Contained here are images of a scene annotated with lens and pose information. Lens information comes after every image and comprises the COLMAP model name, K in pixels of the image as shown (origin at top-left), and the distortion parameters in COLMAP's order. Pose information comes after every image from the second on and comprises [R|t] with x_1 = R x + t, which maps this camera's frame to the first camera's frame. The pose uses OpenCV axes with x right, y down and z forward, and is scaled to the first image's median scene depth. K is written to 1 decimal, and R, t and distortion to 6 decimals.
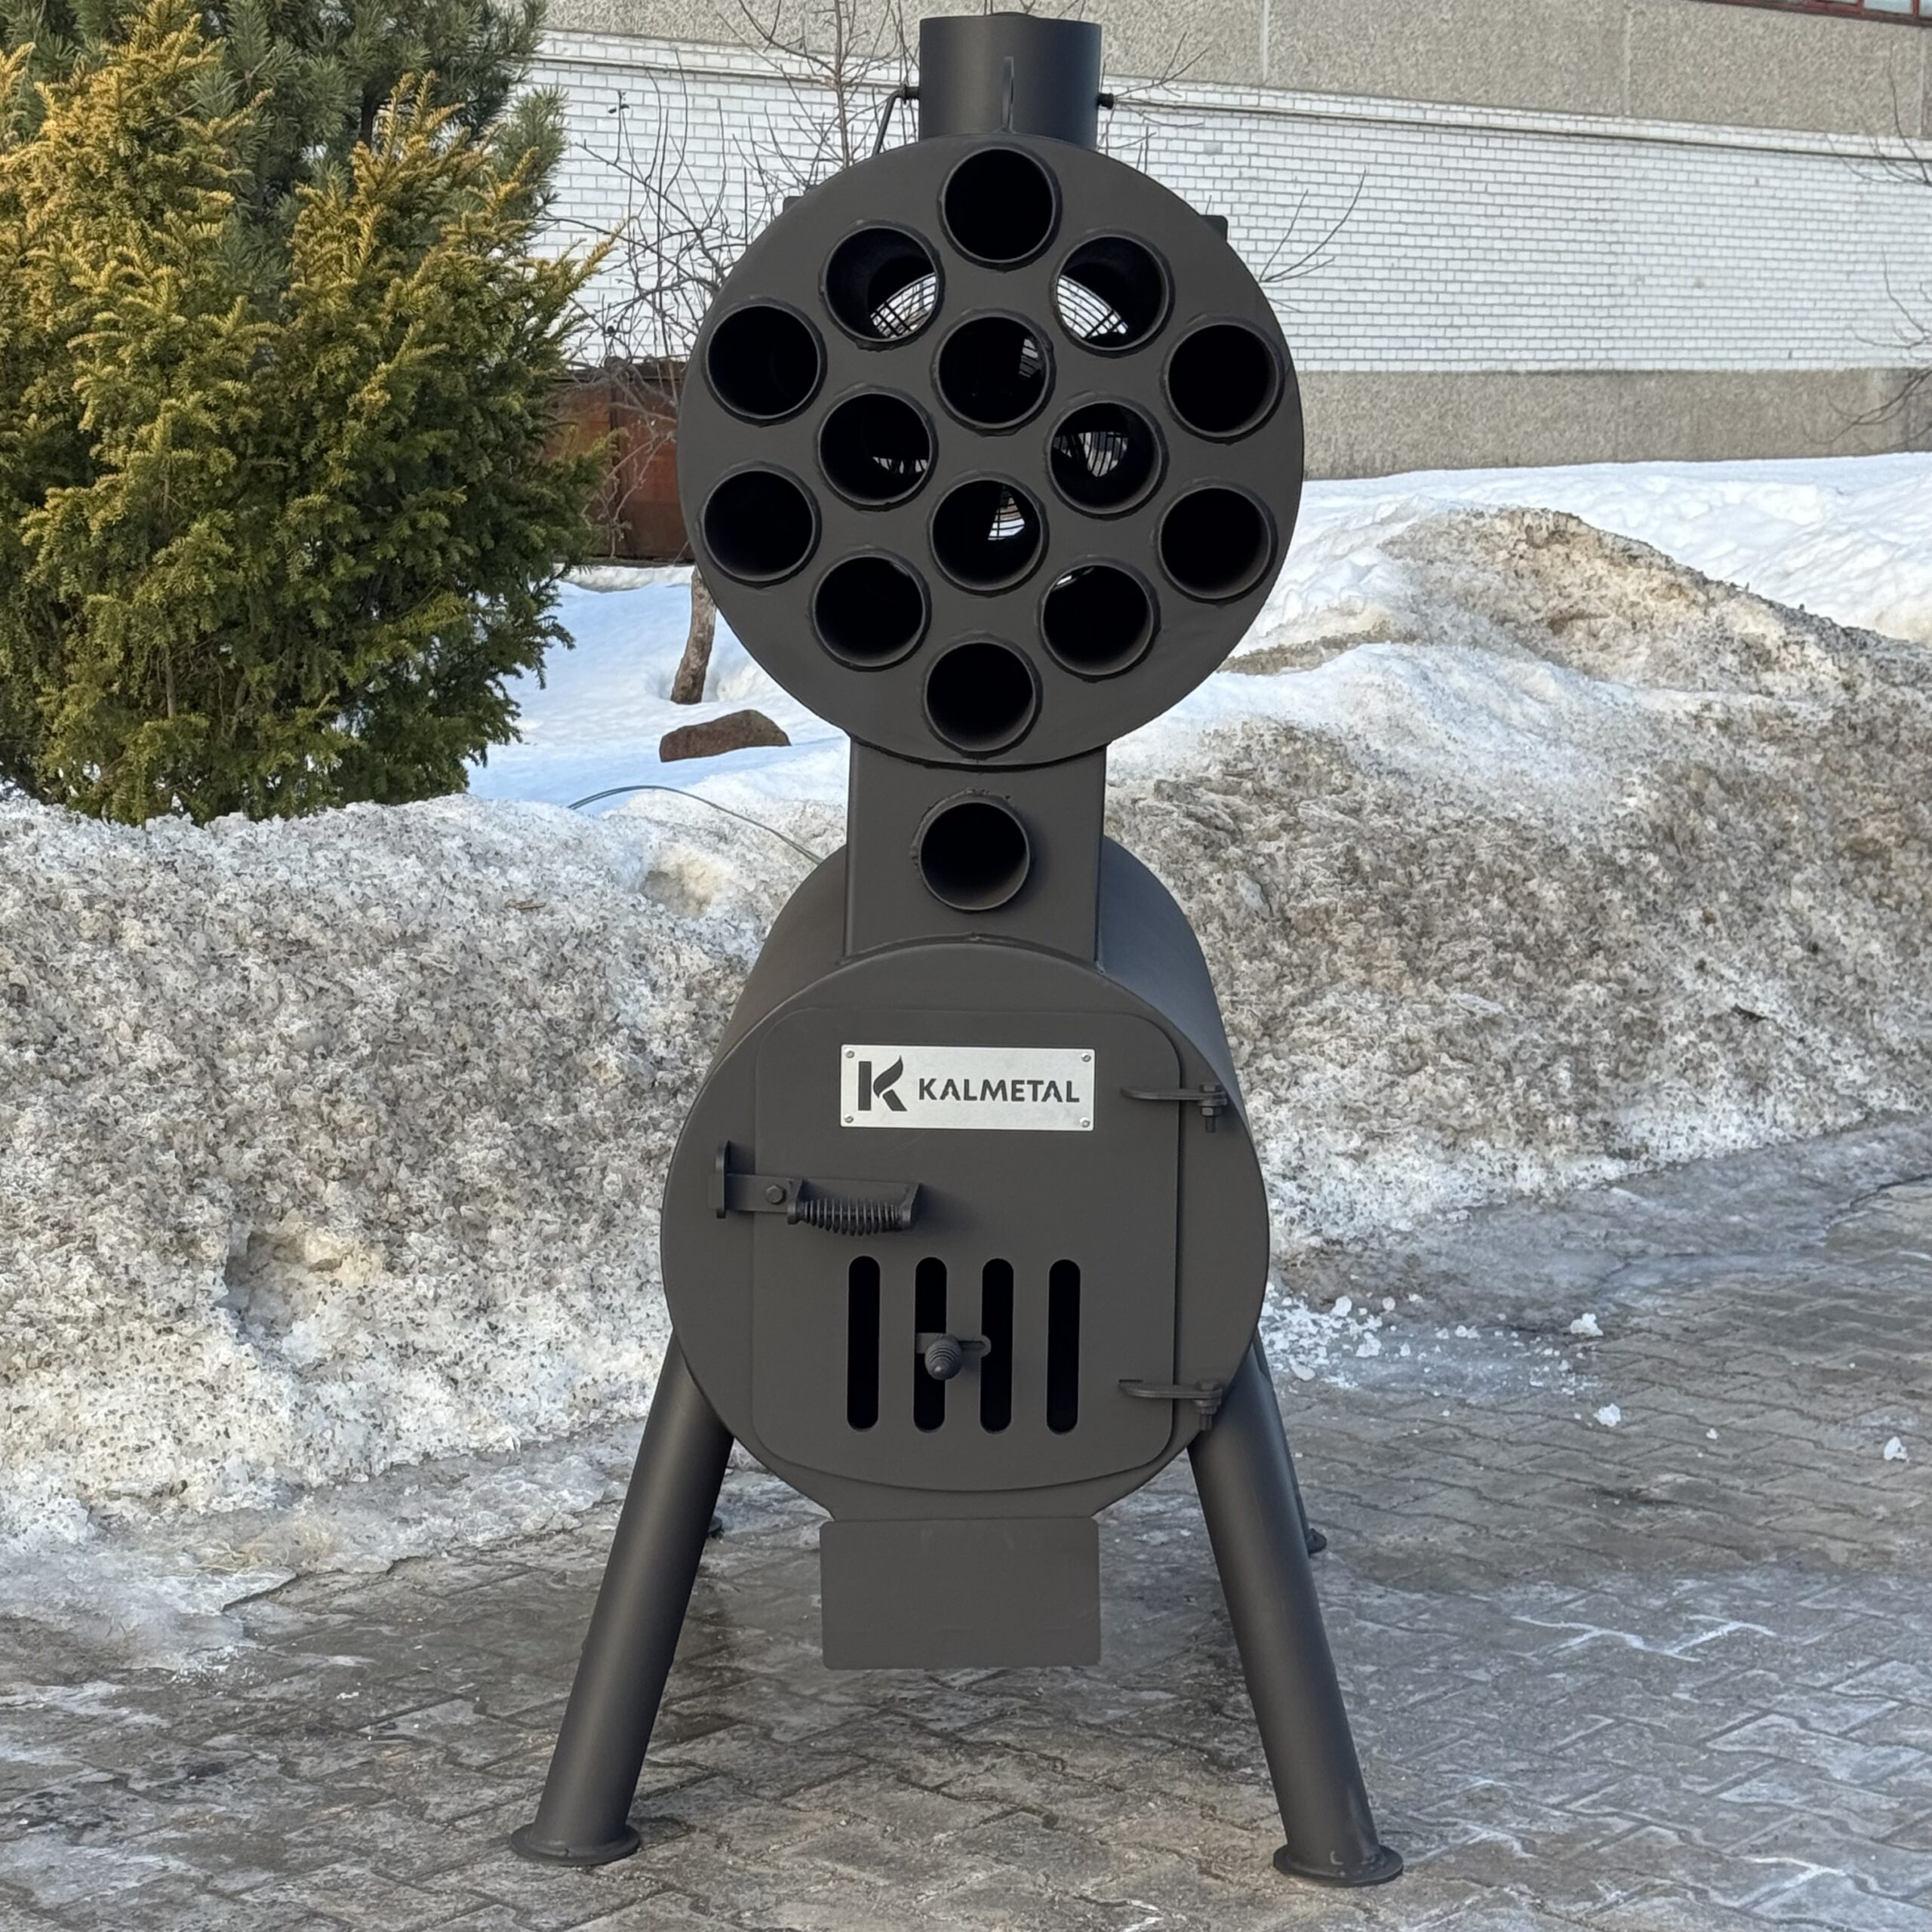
lens RADIAL K [[4386.0, 0, 969.4], [0, 4386.0, 954.1], [0, 0, 1]] dist [0.122594, 0.000000]
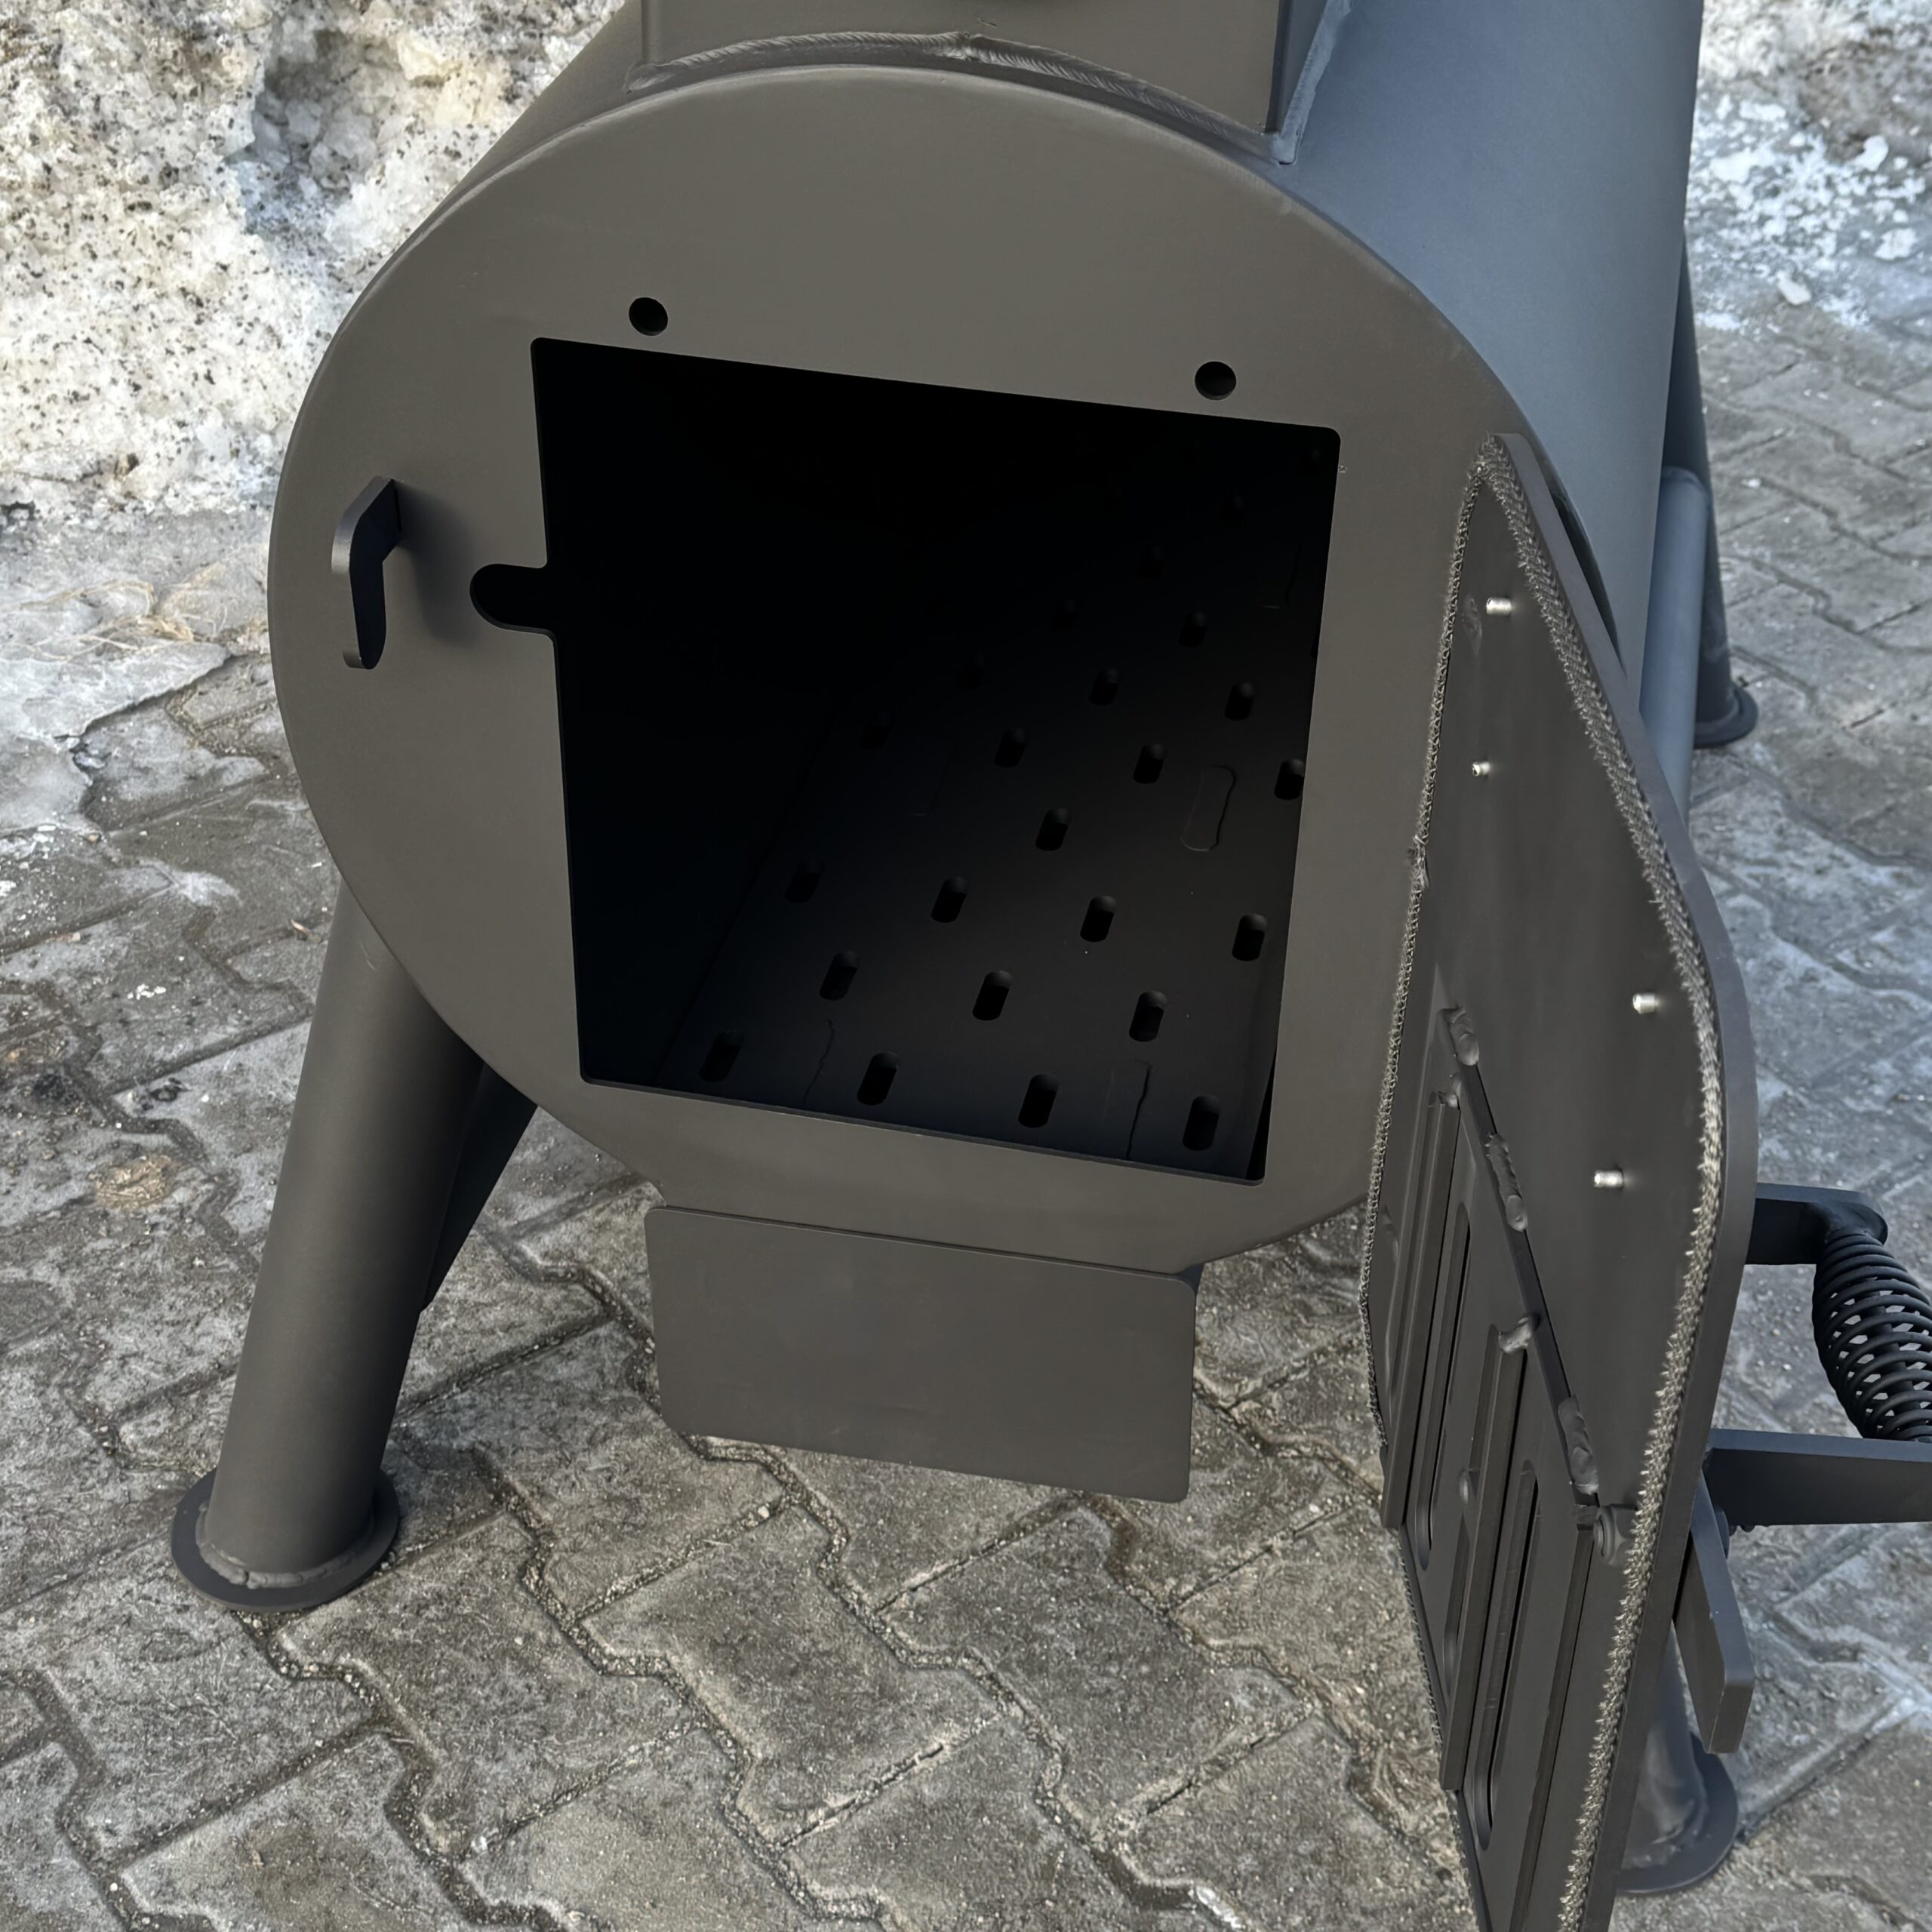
lens RADIAL K [[3074.5, 0, 957.7], [0, 3074.5, 962.1], [0, 0, 1]] dist [0.090431, 0.000000]
pose [[0.979550, 0.126121, -0.156762, 0.043749], [-0.040077, 0.885838, 0.462261, -0.047722], [0.197167, -0.446525, 0.872777, 0.591813]]
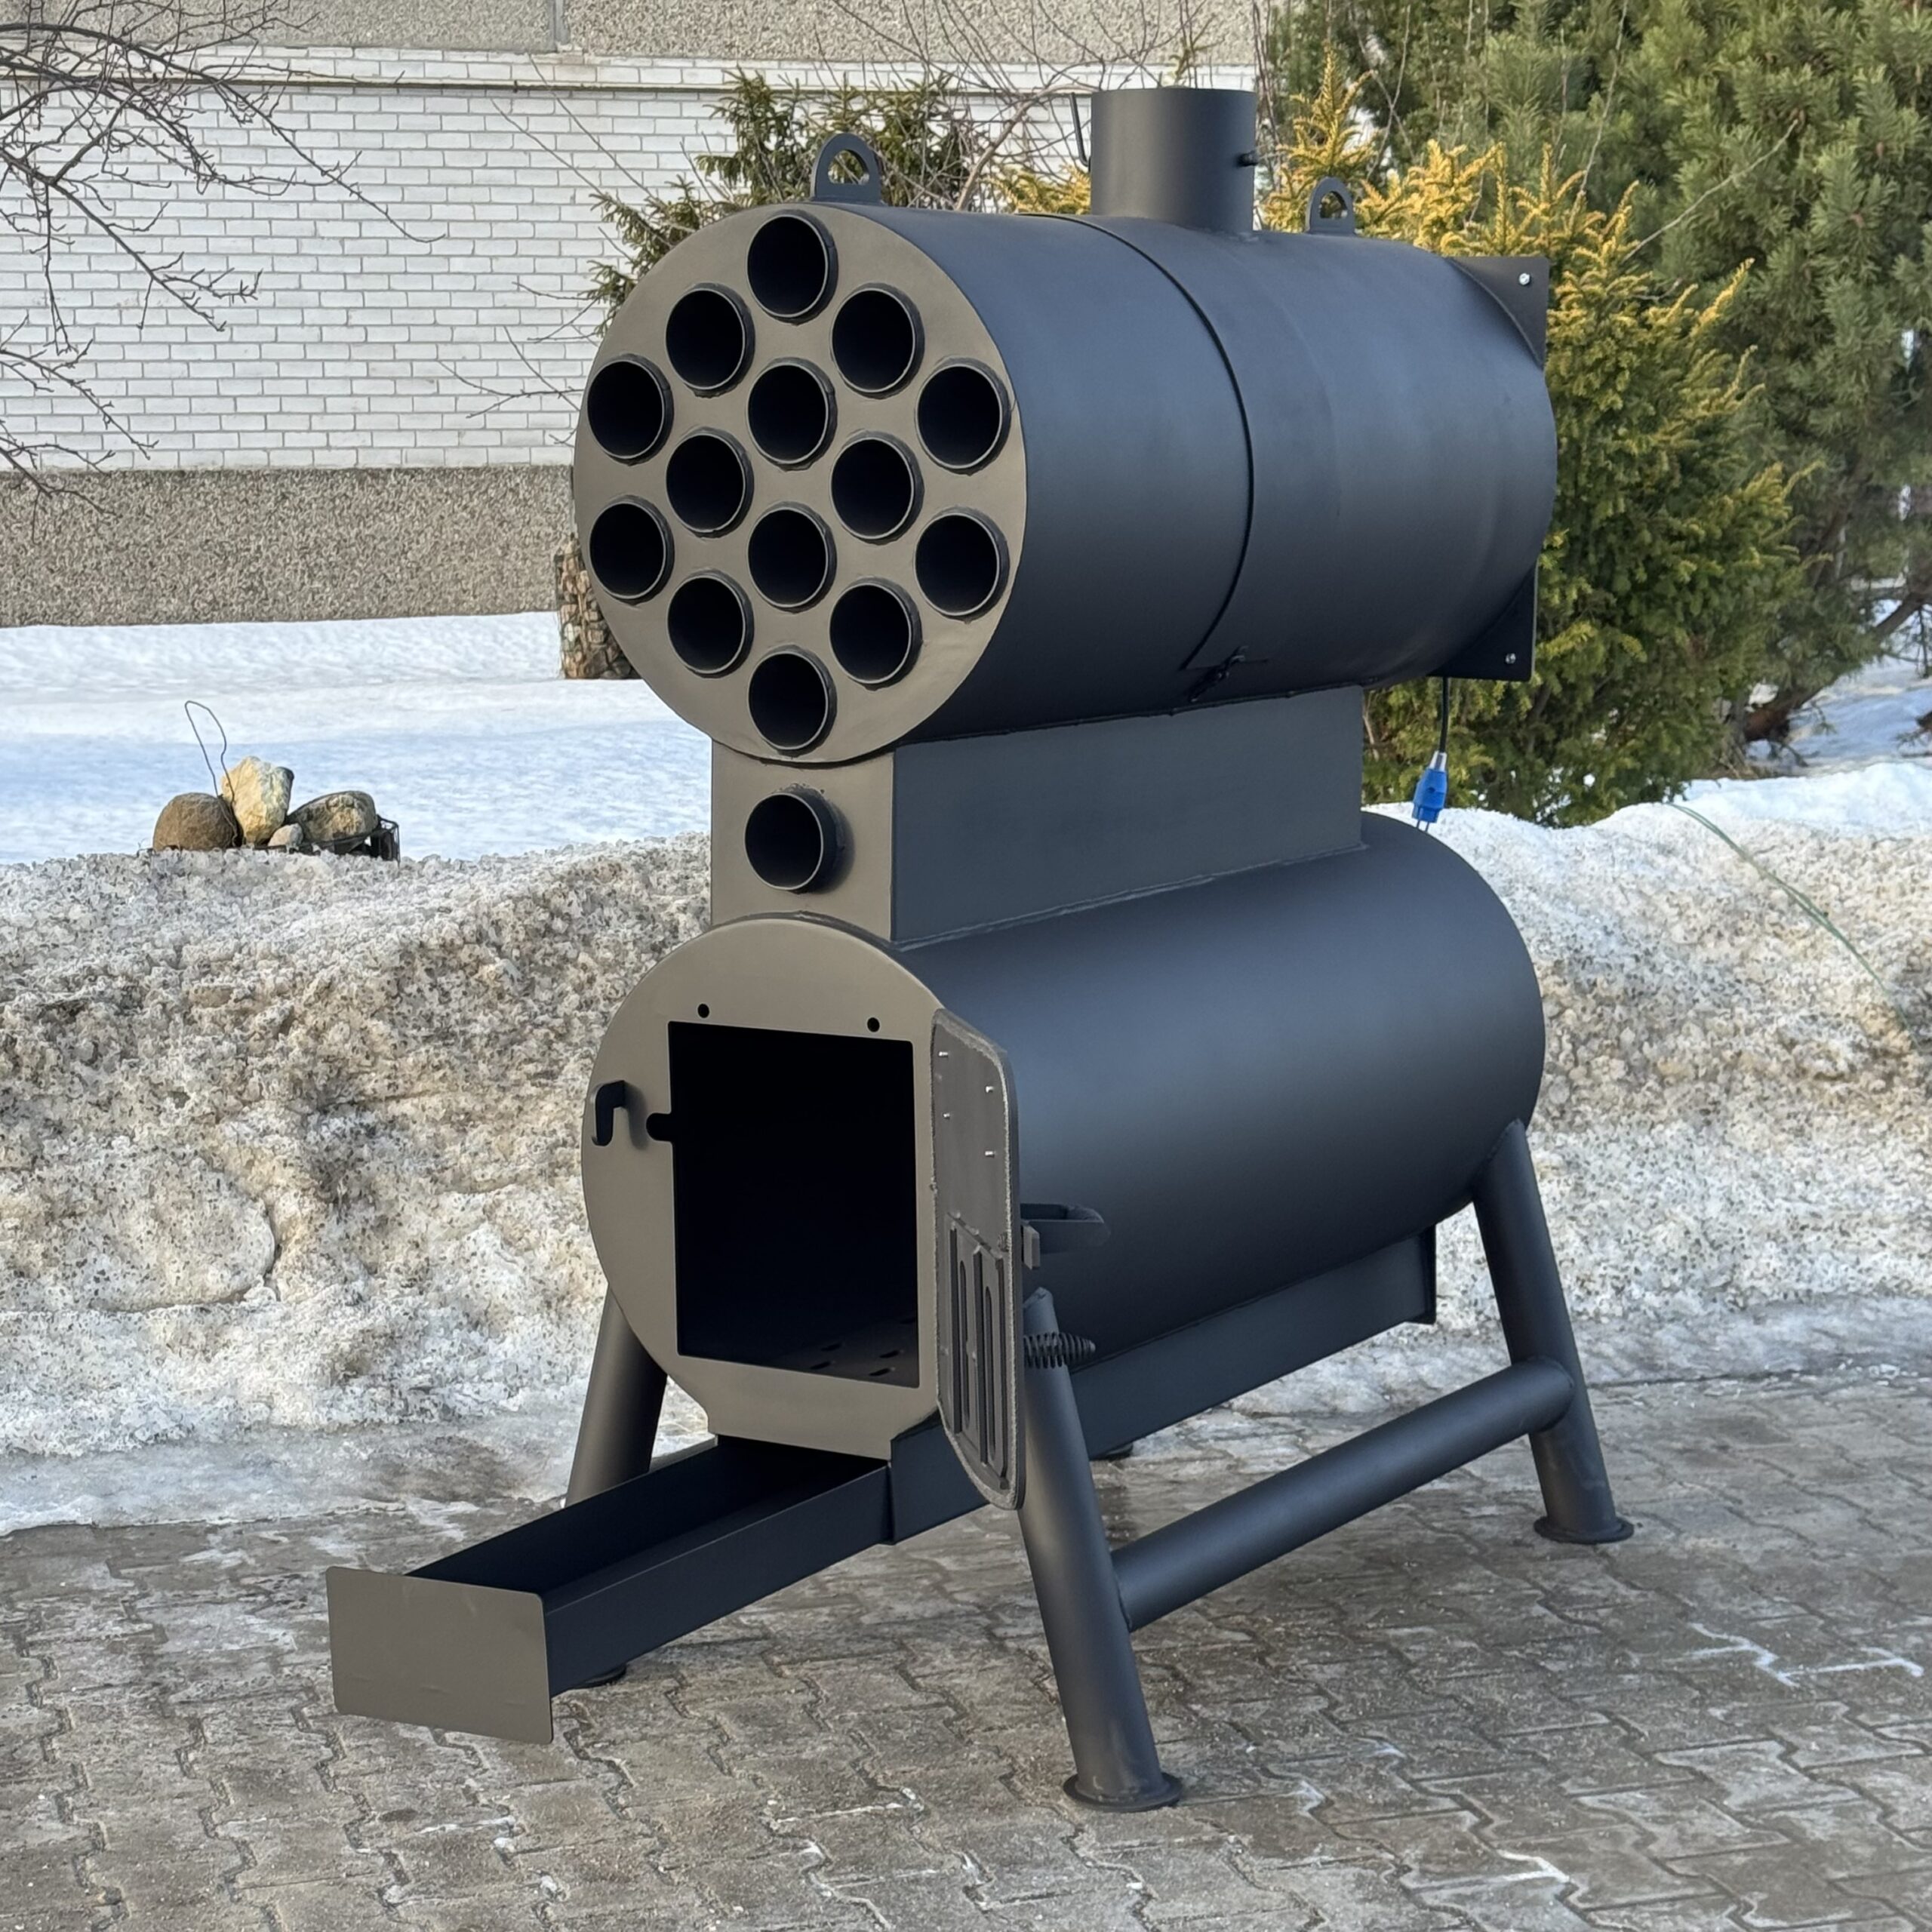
lens RADIAL K [[4004.9, 0, 958.7], [0, 4004.9, 961.7], [0, 0, 1]] dist [0.124916, 0.000000]
pose [[0.845186, 0.049240, -0.532200, 0.477084], [-0.049979, 0.998665, 0.013027, -0.005861], [0.532131, 0.015589, 0.846519, 0.121049]]
